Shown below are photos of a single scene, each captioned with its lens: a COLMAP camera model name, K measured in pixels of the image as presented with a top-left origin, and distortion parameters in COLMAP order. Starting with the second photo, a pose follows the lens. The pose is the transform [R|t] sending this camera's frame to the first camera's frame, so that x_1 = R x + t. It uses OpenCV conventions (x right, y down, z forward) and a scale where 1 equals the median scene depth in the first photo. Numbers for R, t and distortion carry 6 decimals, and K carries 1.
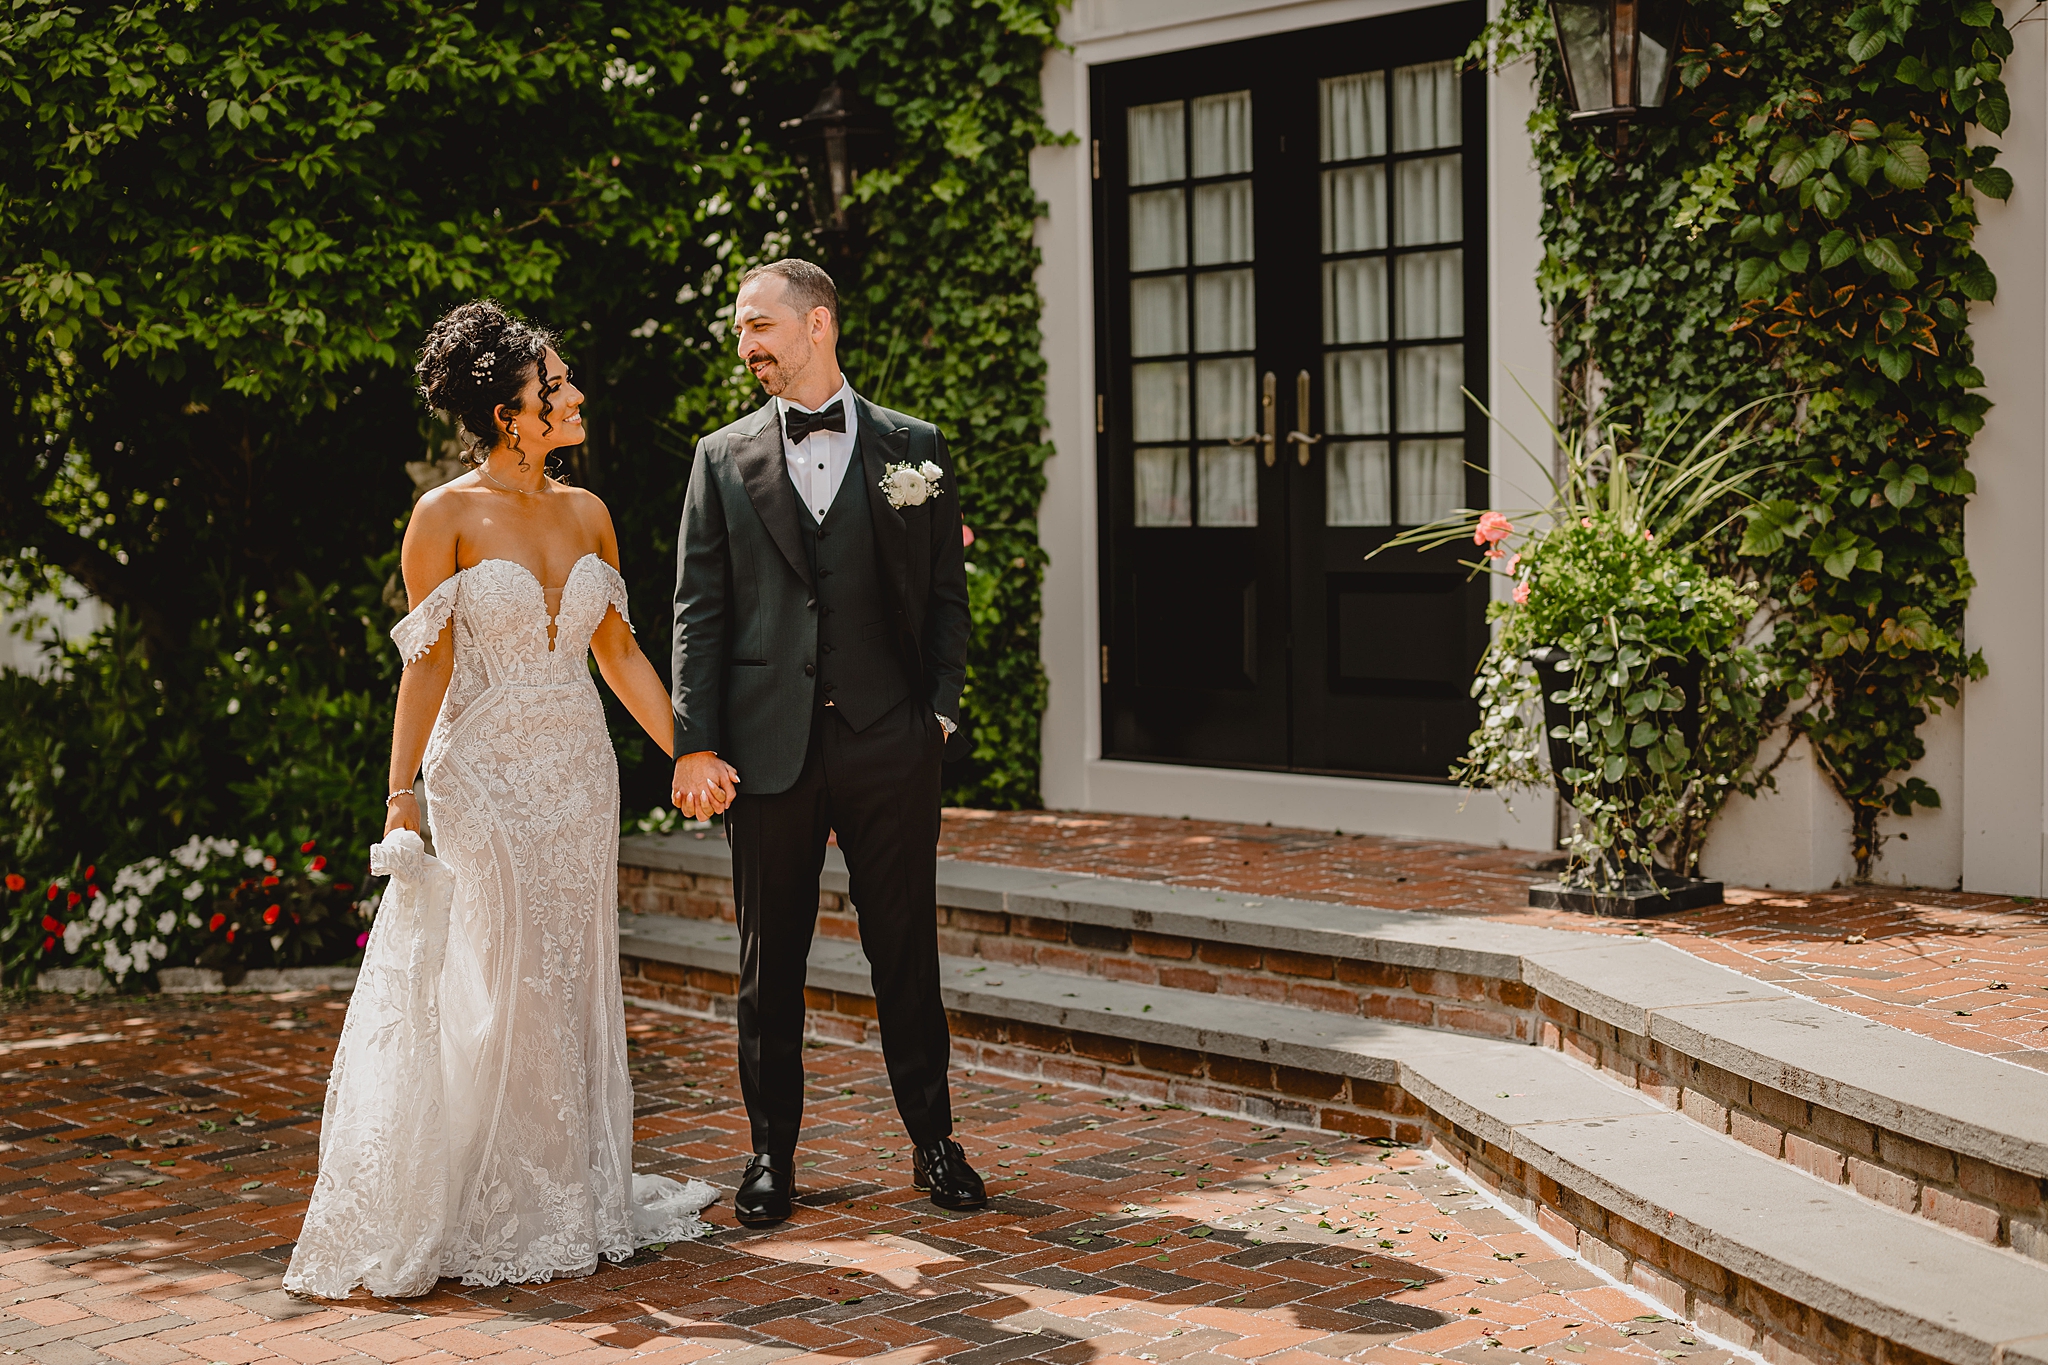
lens RADIAL K [[2875.5, 0, 1026.7], [0, 2875.5, 617.1], [0, 0, 1]] dist [0.006048, -0.028619]
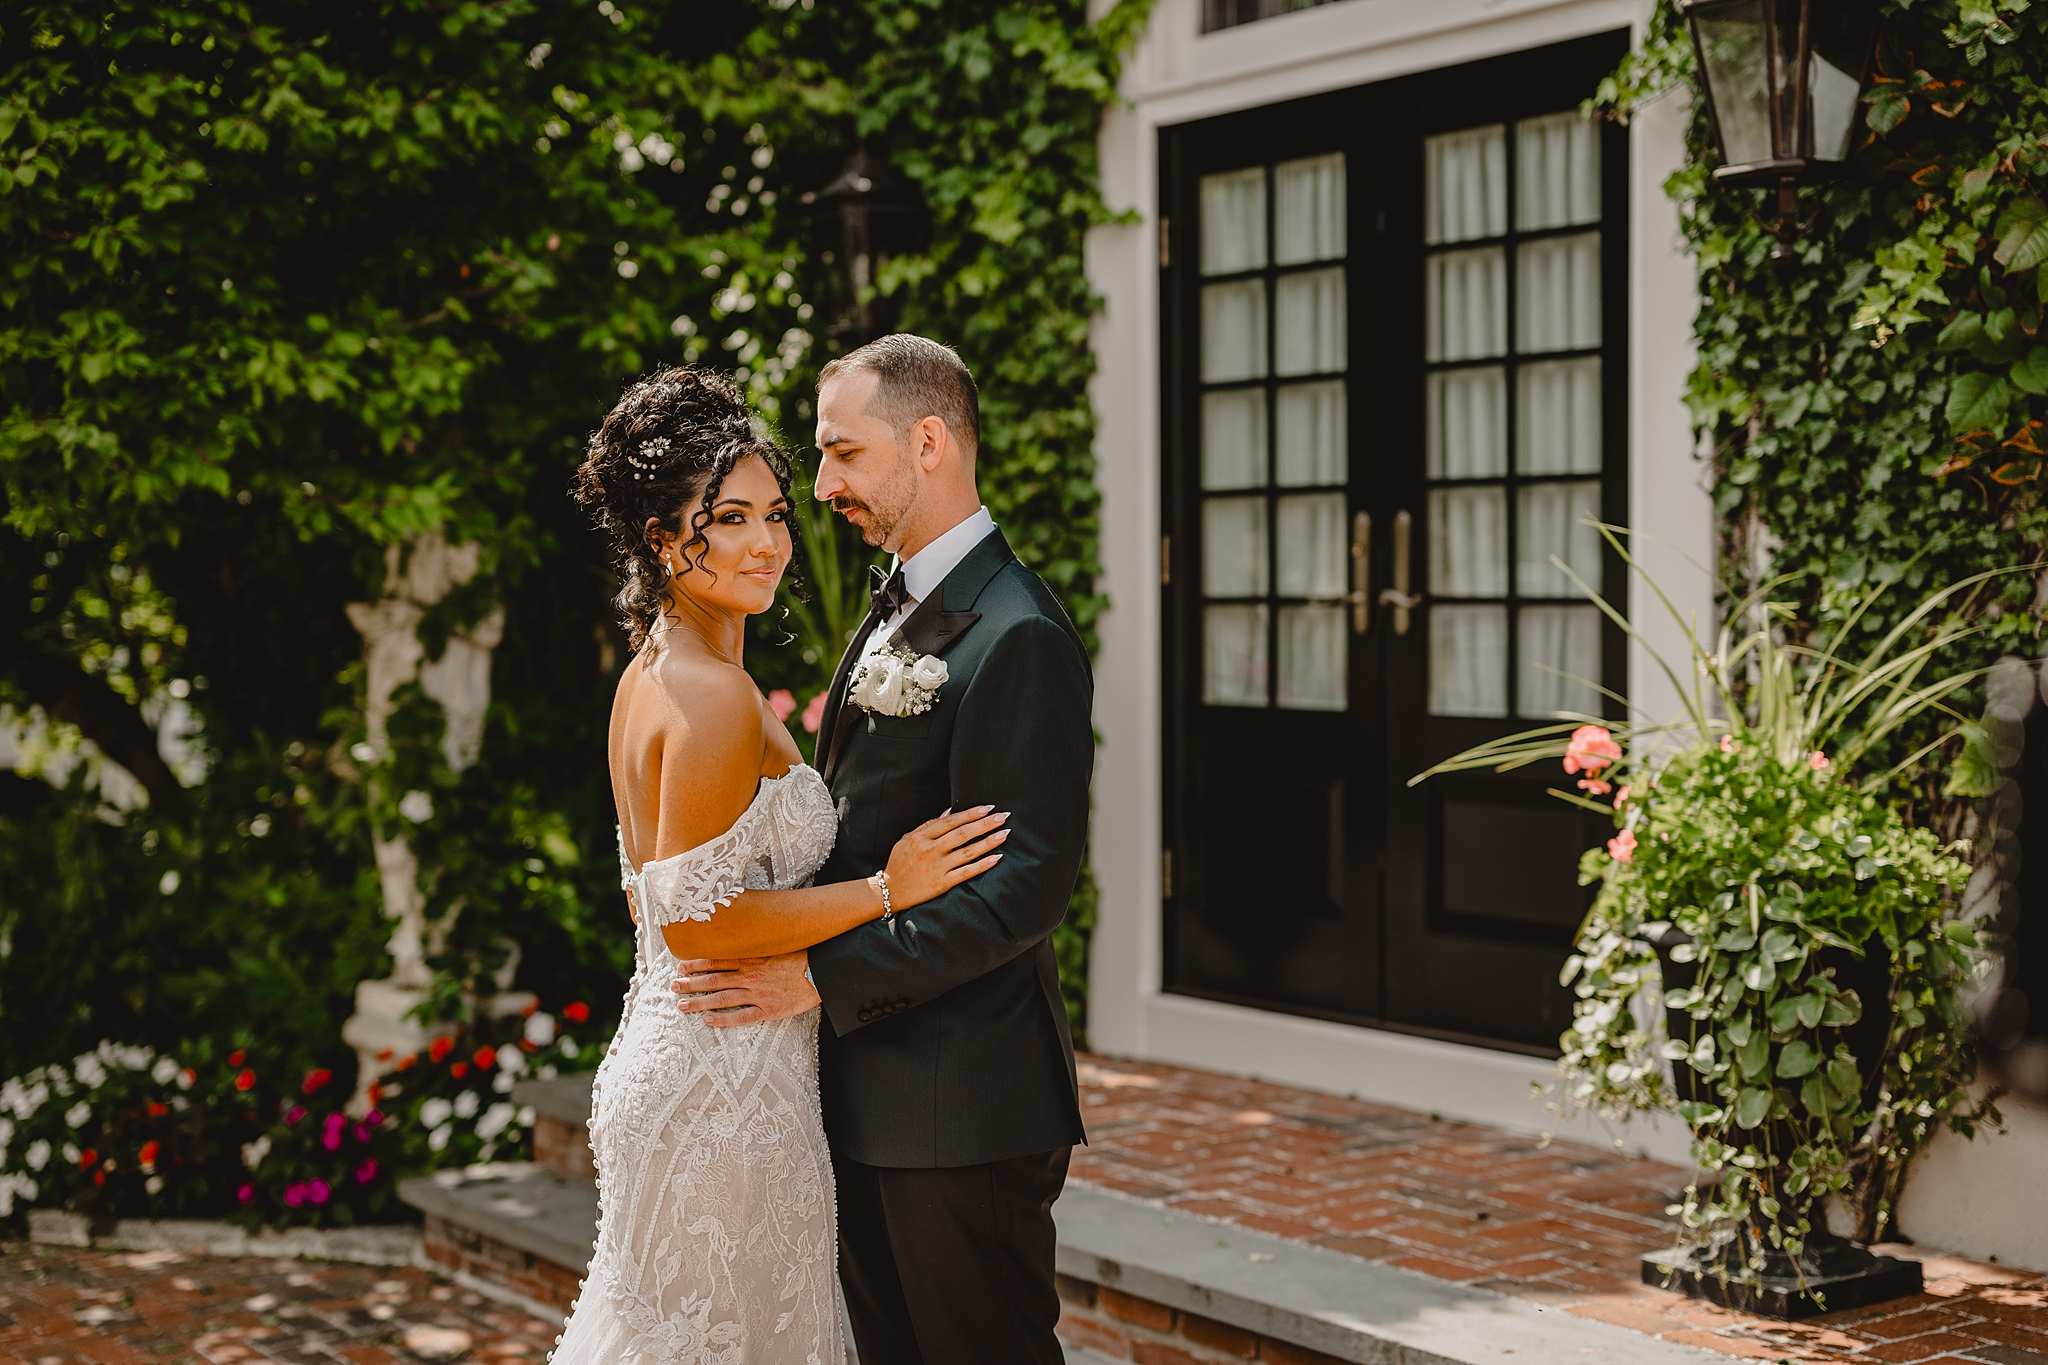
lens RADIAL K [[2875.5, 0, 1026.7], [0, 2875.5, 617.1], [0, 0, 1]] dist [0.006048, -0.028619]
pose [[0.994548, 0.015699, -0.103091, 0.081135], [-0.019398, 0.999200, -0.034975, -0.030329], [0.102460, 0.036784, 0.994057, 0.235977]]
